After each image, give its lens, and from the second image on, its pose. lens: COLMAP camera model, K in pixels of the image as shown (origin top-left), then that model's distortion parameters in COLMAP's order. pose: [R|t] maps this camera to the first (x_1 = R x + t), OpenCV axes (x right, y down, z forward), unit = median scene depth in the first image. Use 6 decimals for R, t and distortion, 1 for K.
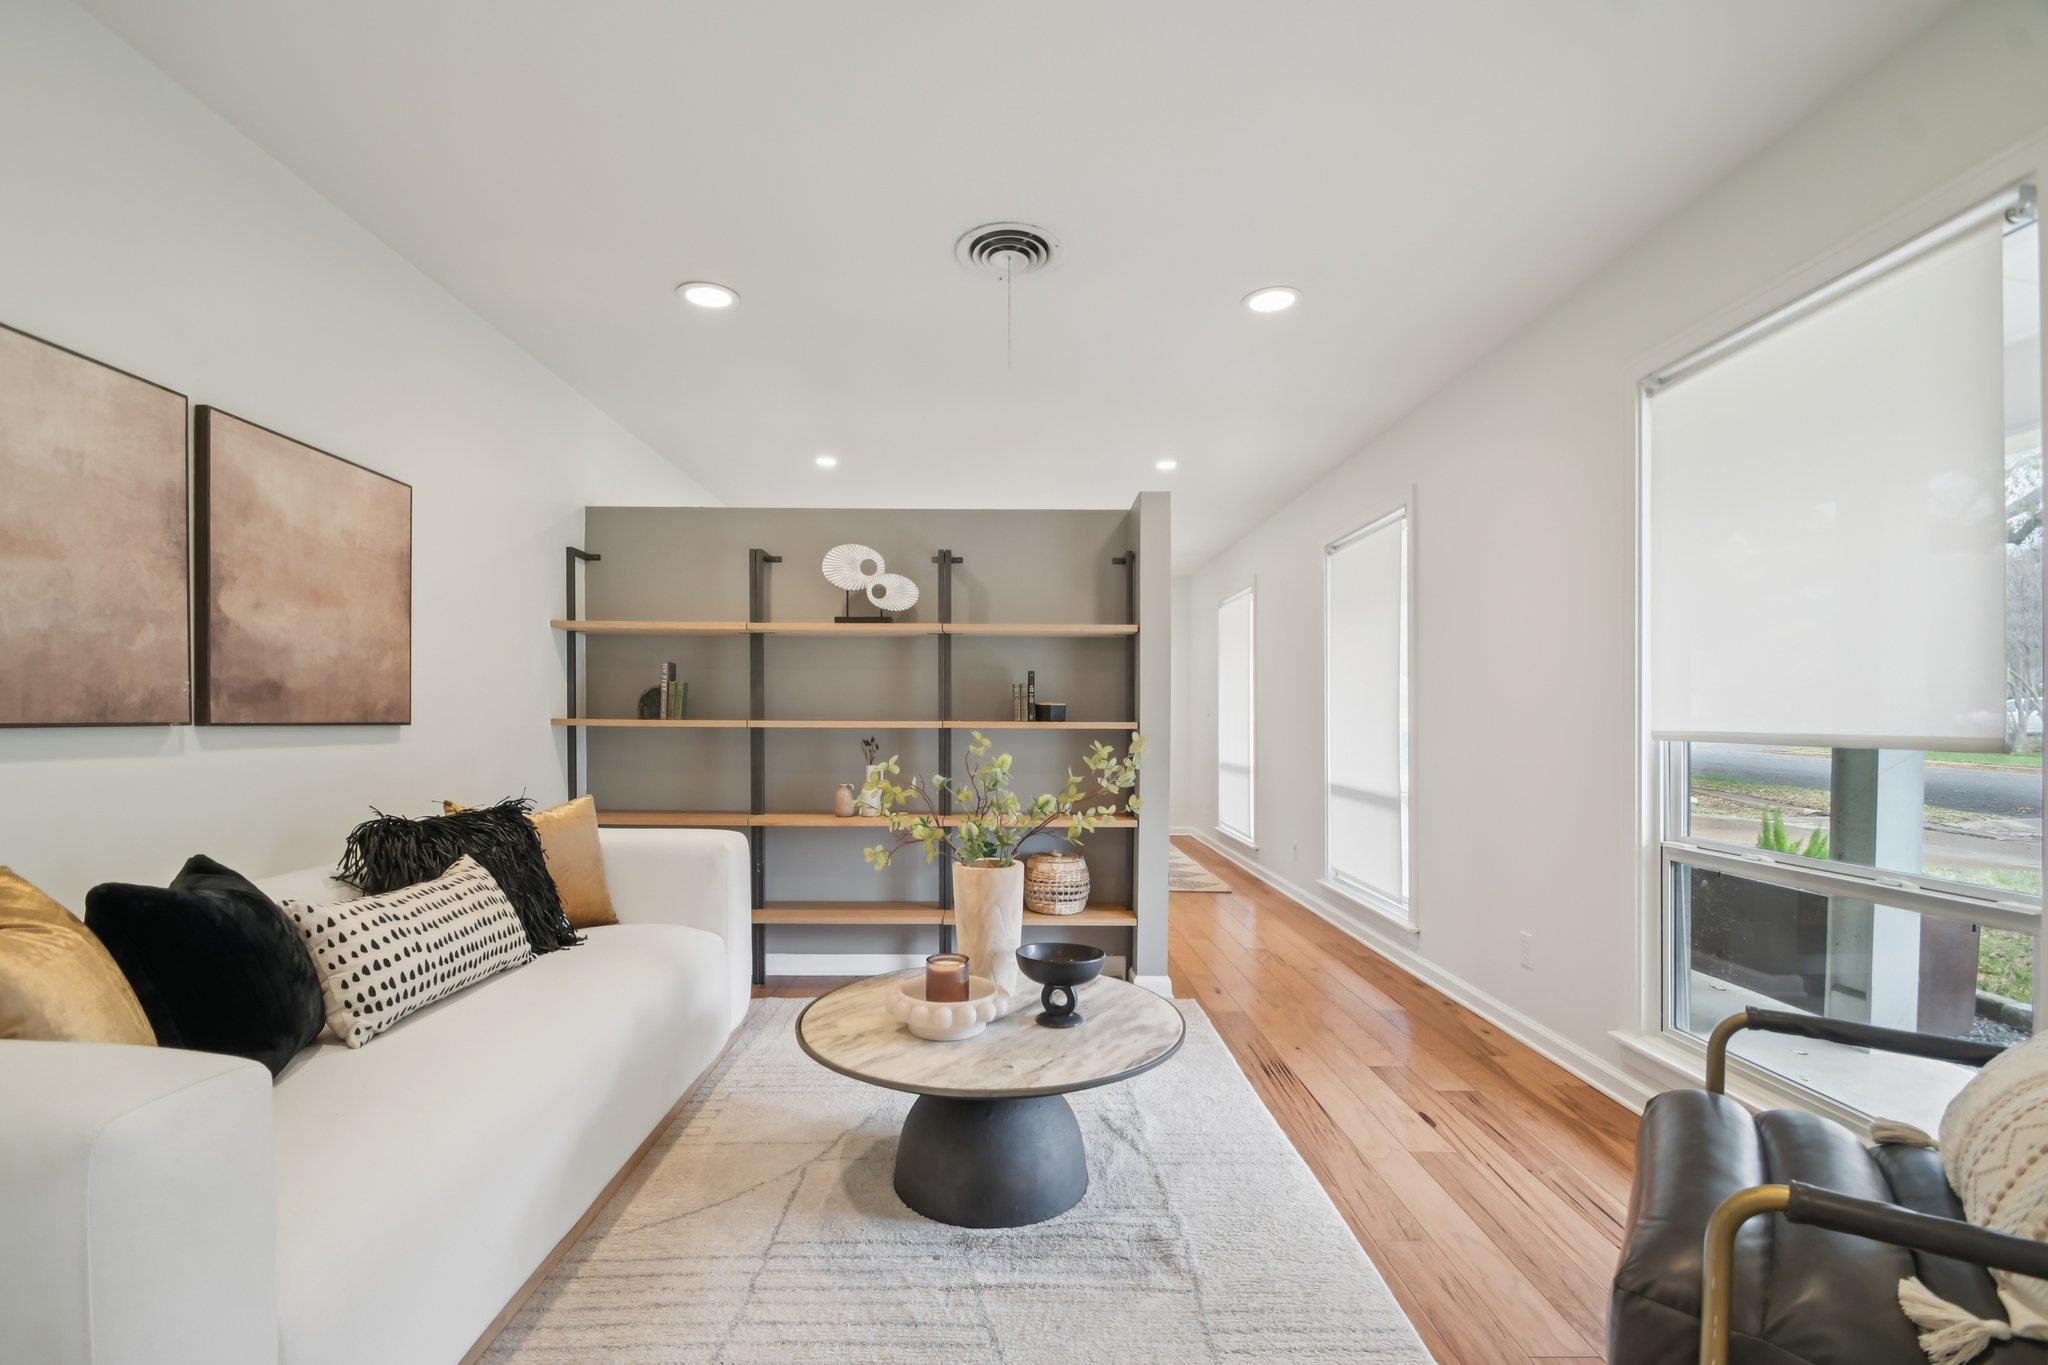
lens RADIAL K [[904.1, 0, 1006.8], [0, 904.1, 722.8], [0, 0, 1]] dist [0.003482, -0.008851]
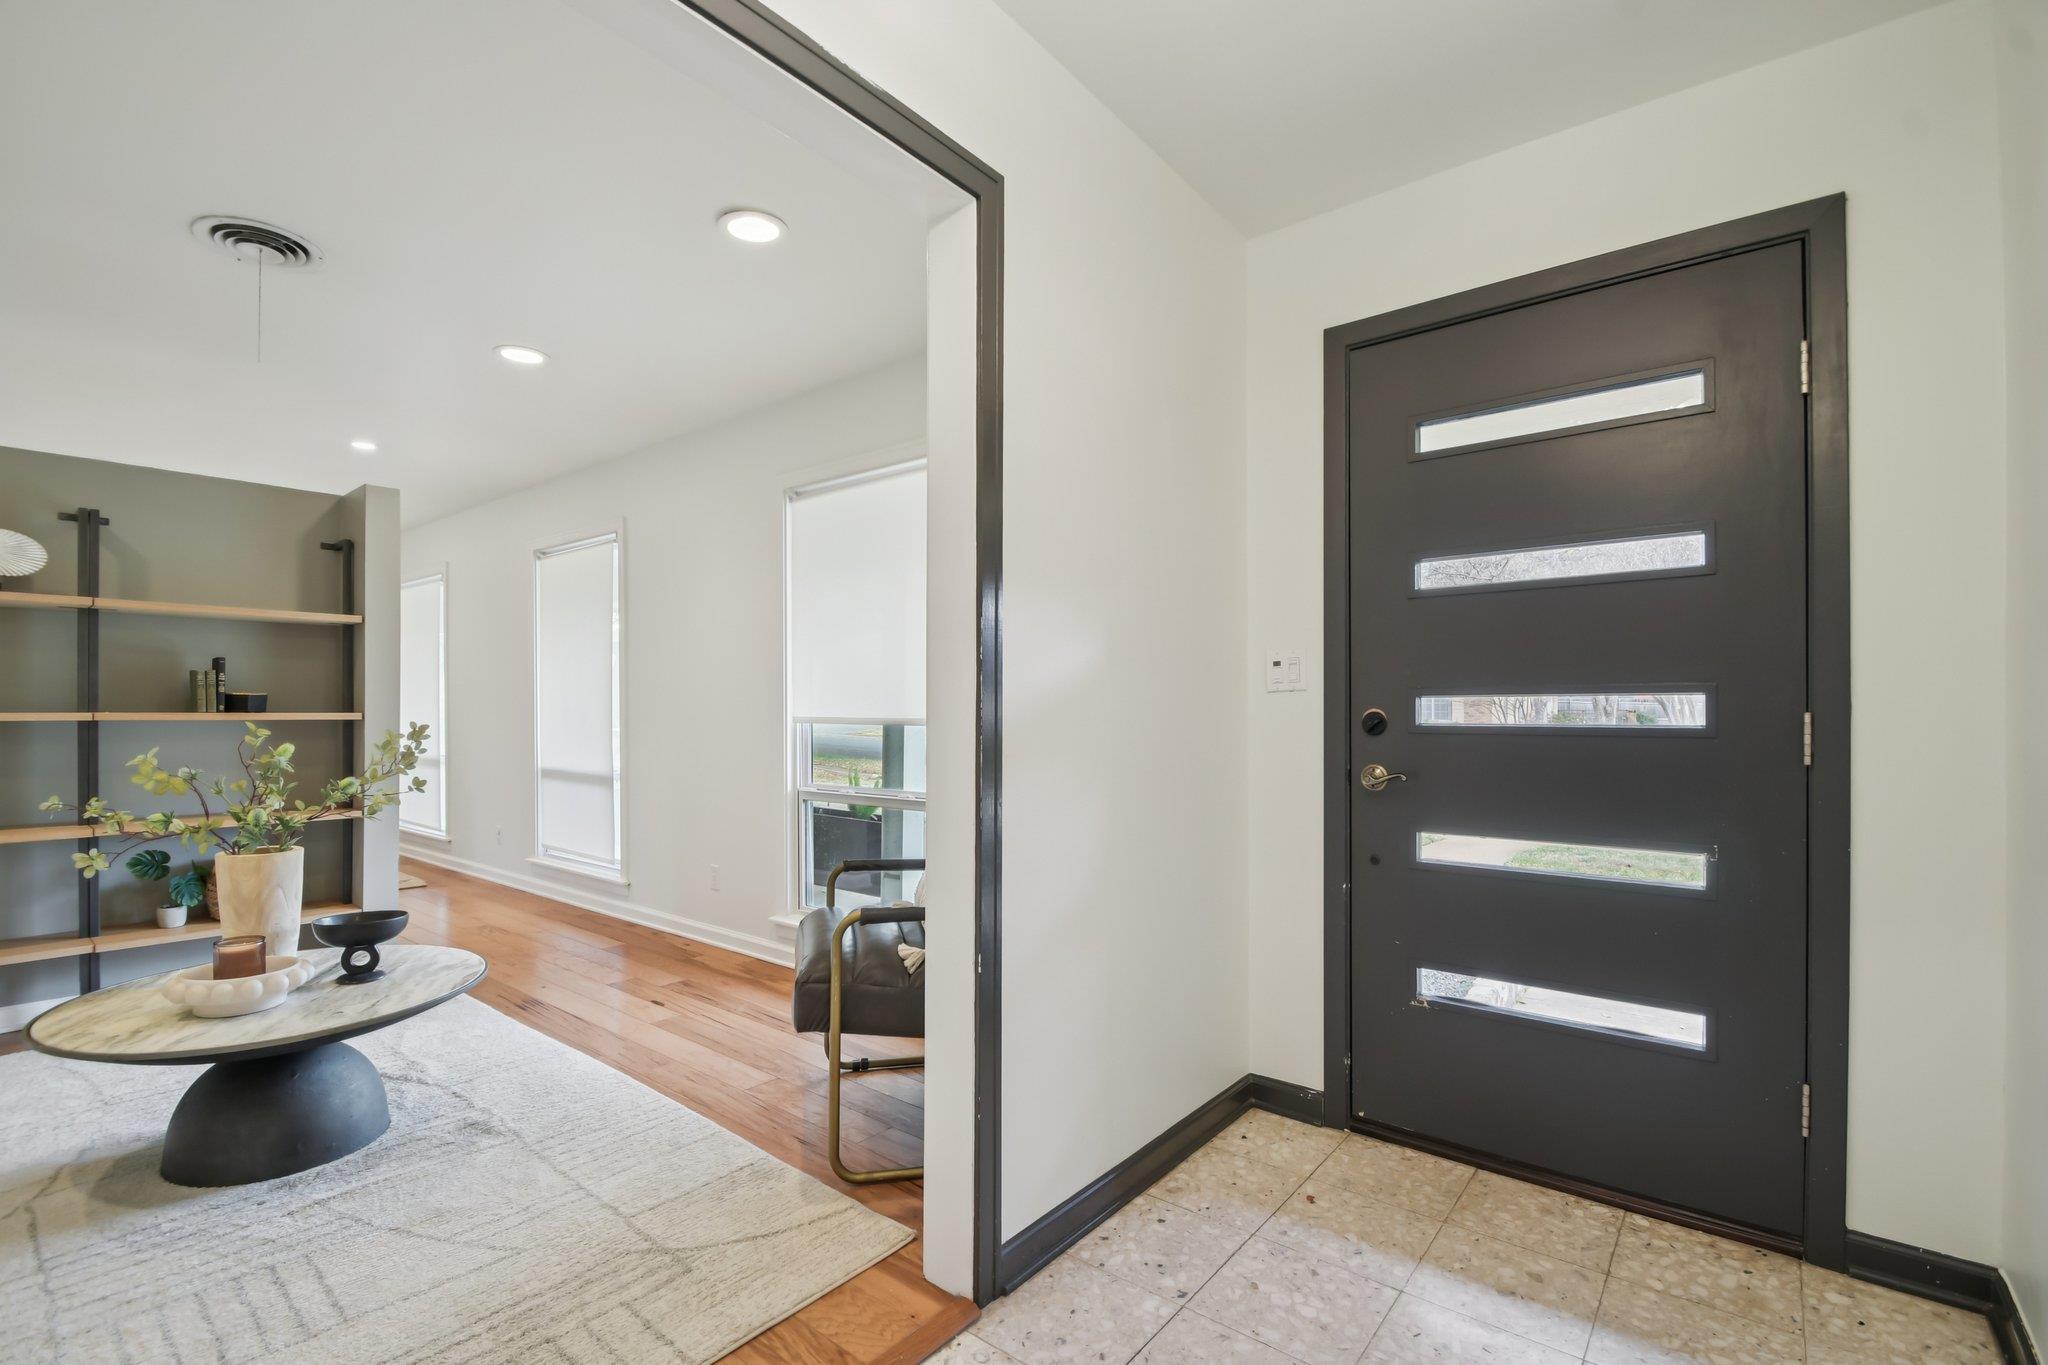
lens RADIAL K [[904.1, 0, 1016.5], [0, 904.1, 709.5], [0, 0, 1]] dist [0.003482, -0.008851]
pose [[0.636171, -0.001285, 0.771547, -0.244472], [0.004502, 0.999988, -0.002046, 0.001149], [-0.771535, 0.004775, 0.636169, -0.289992]]
